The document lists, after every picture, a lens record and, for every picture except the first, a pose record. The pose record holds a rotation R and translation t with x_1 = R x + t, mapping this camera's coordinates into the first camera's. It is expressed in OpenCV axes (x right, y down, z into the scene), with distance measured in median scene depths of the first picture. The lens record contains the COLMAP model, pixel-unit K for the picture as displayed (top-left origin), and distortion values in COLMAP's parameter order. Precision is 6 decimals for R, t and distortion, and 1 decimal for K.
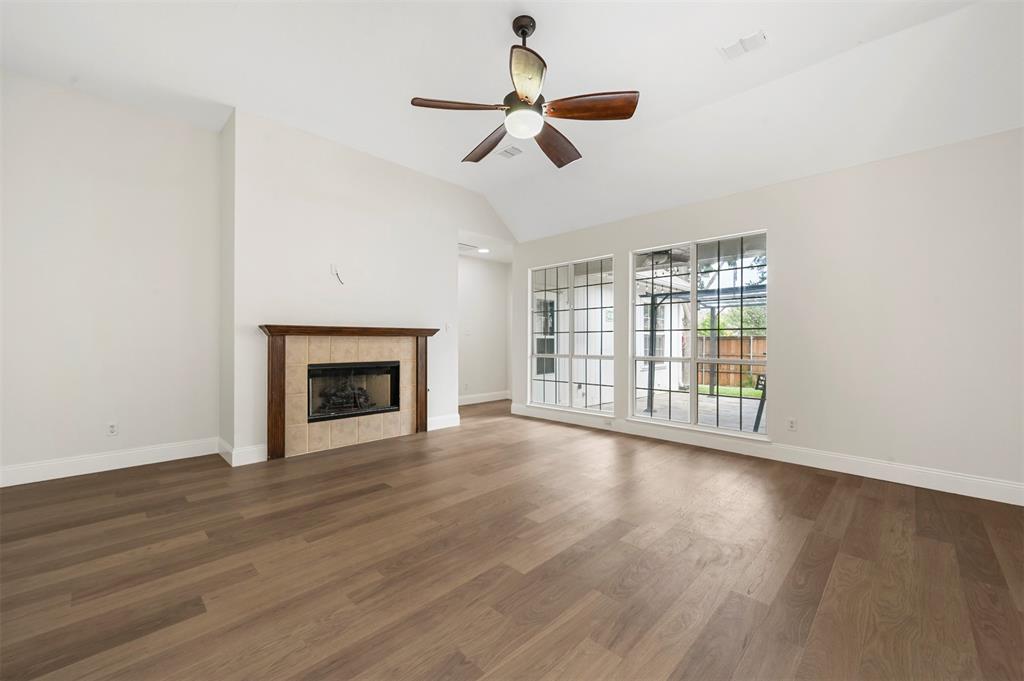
lens RADIAL K [[405.2, 0, 509.9], [0, 405.2, 339.3], [0, 0, 1]] dist [0.001062, 0.000099]
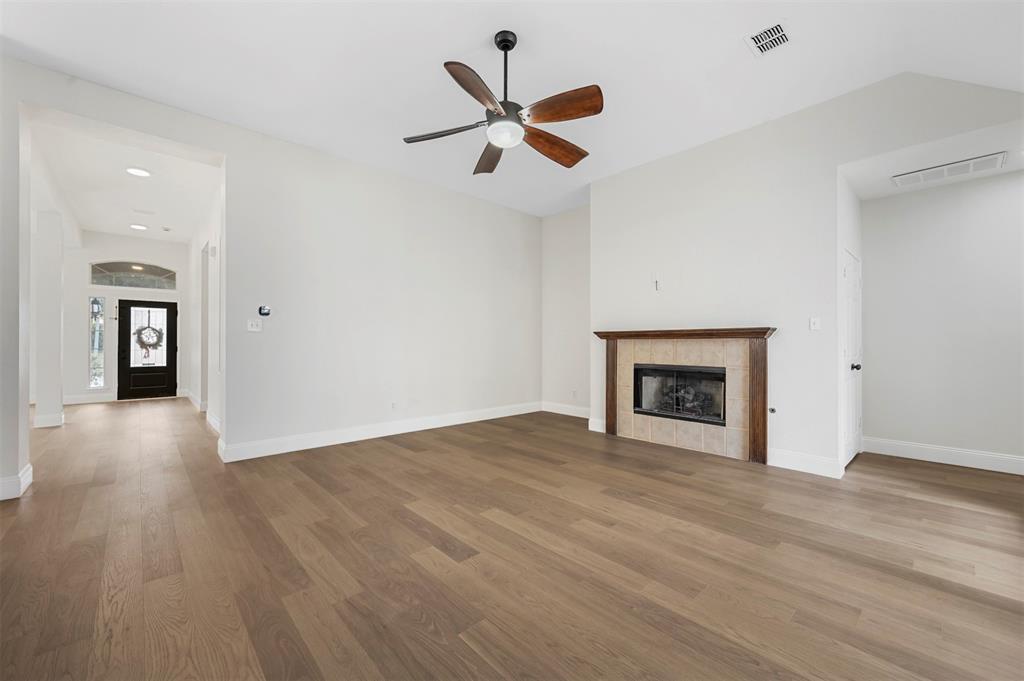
lens RADIAL K [[405.2, 0, 507.3], [0, 405.2, 341.2], [0, 0, 1]] dist [0.001062, 0.000099]
pose [[-0.053875, -0.006256, -0.998528, 0.728253], [0.004814, 0.999967, -0.006525, 0.002990], [0.998536, -0.005158, -0.053843, 0.723485]]
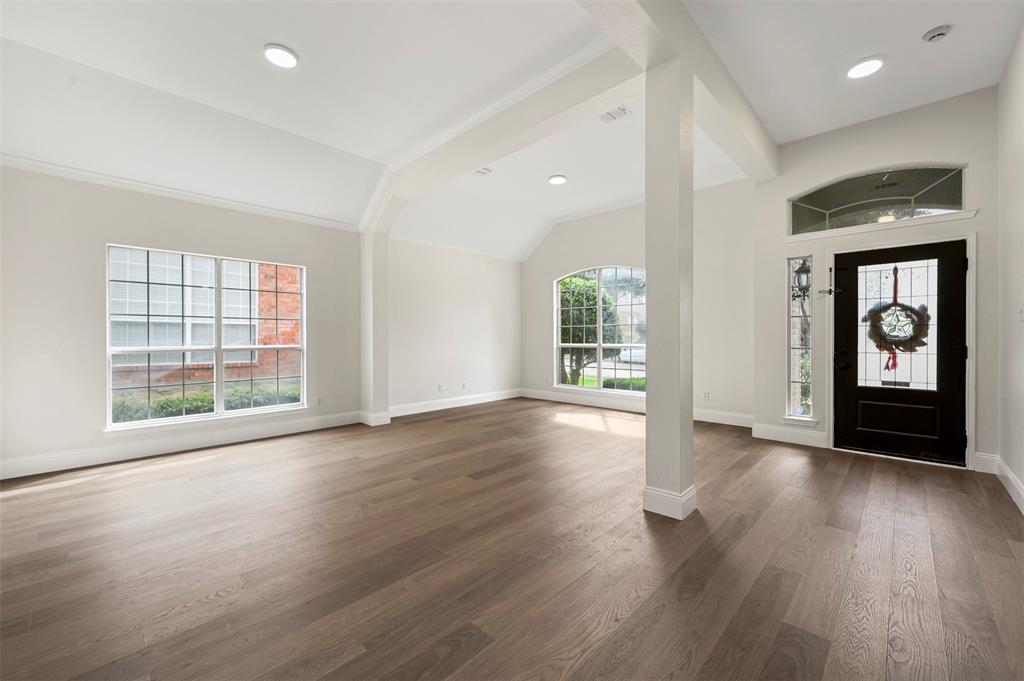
lens RADIAL K [[405.2, 0, 508.8], [0, 405.2, 339.8], [0, 0, 1]] dist [0.001062, 0.000099]
pose [[-0.999996, -0.001378, -0.002634, 0.726533], [-0.001363, 0.999983, -0.005675, 0.002987], [0.002642, -0.005672, -0.999980, 0.721880]]
